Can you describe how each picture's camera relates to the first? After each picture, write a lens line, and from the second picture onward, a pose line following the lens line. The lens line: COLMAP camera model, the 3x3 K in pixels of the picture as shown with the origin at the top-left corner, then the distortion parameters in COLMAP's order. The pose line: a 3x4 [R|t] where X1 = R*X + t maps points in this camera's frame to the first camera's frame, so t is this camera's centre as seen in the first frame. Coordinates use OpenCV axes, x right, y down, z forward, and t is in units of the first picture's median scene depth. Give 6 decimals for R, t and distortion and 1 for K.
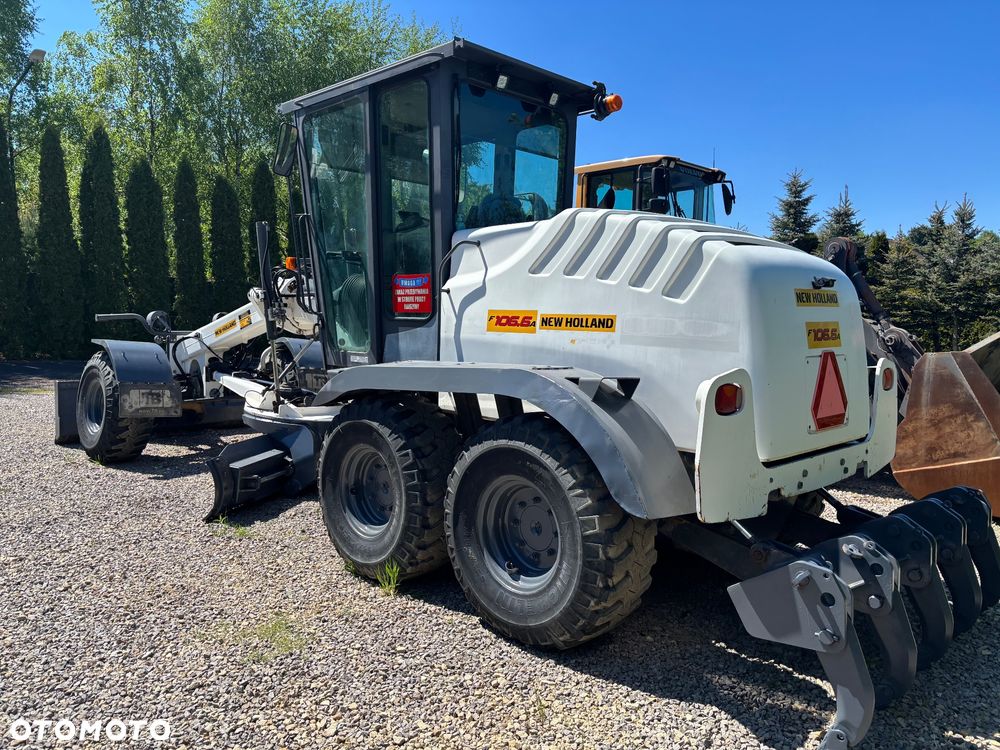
lens RADIAL K [[750.8, 0, 525.1], [0, 750.8, 381.5], [0, 0, 1]] dist [0.029981, 0.003026]
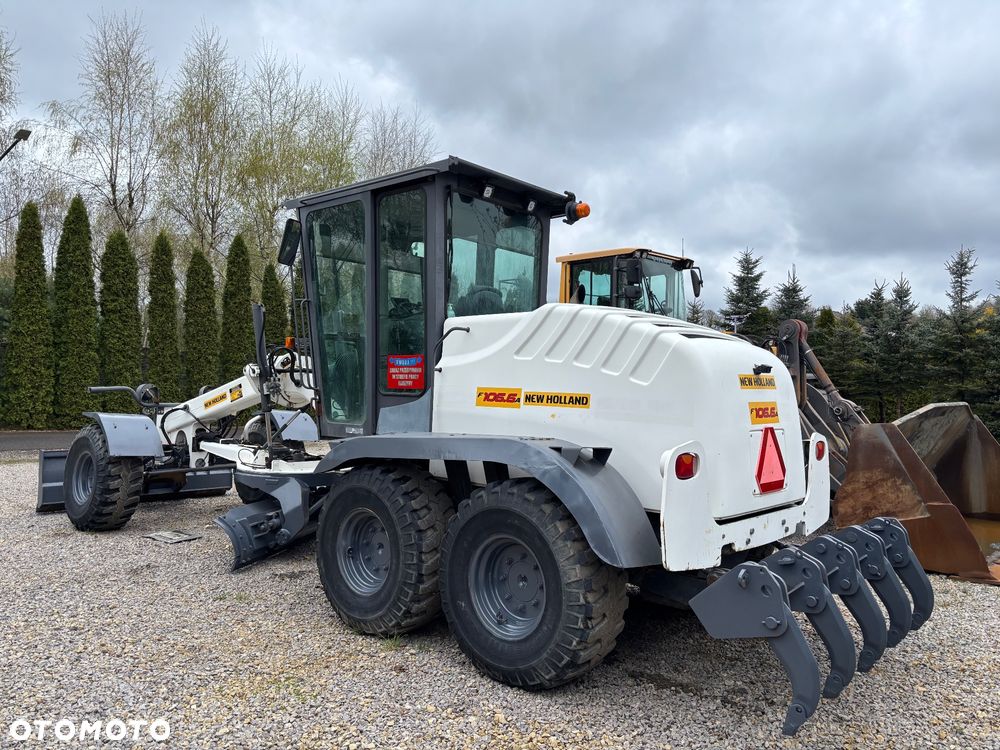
lens RADIAL K [[747.4, 0, 528.8], [0, 747.4, 378.1], [0, 0, 1]] dist [0.080269, -0.088777]
pose [[0.998585, -0.000011, 0.053173, -0.022901], [0.004927, 0.995717, -0.092321, -0.003129], [-0.052944, 0.092452, 0.994309, -0.099045]]
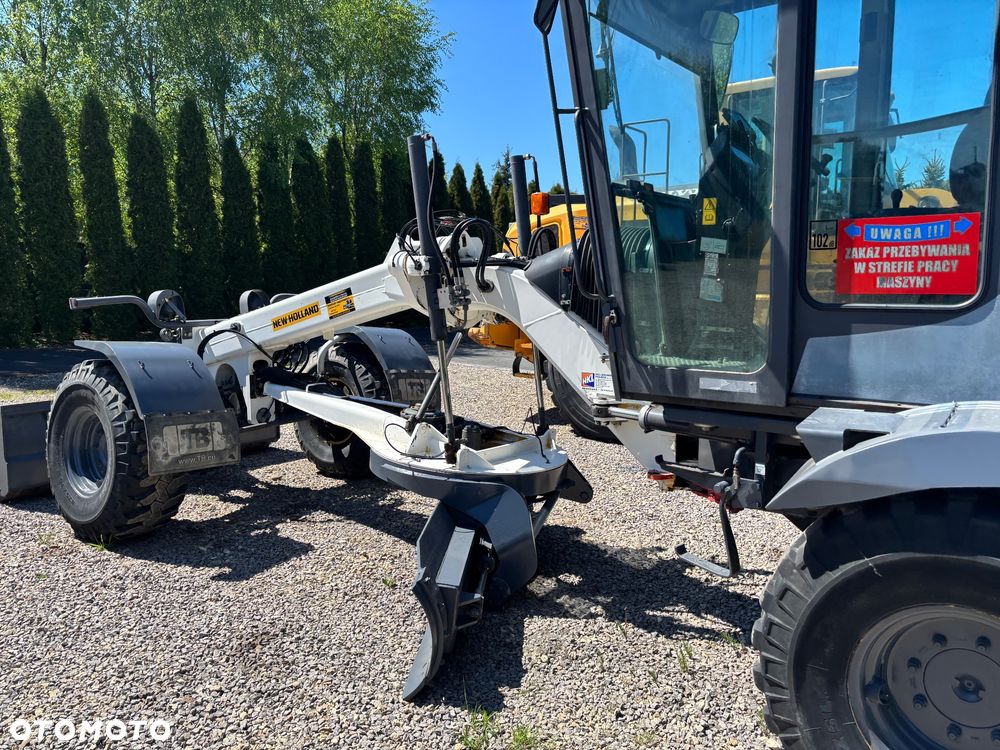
lens RADIAL K [[747.4, 0, 528.8], [0, 747.4, 378.1], [0, 0, 1]] dist [0.080269, -0.088777]
pose [[0.989803, -0.033269, 0.138505, -0.394167], [0.027355, 0.998640, 0.044383, -0.056365], [-0.139793, -0.040142, 0.989367, 0.464737]]
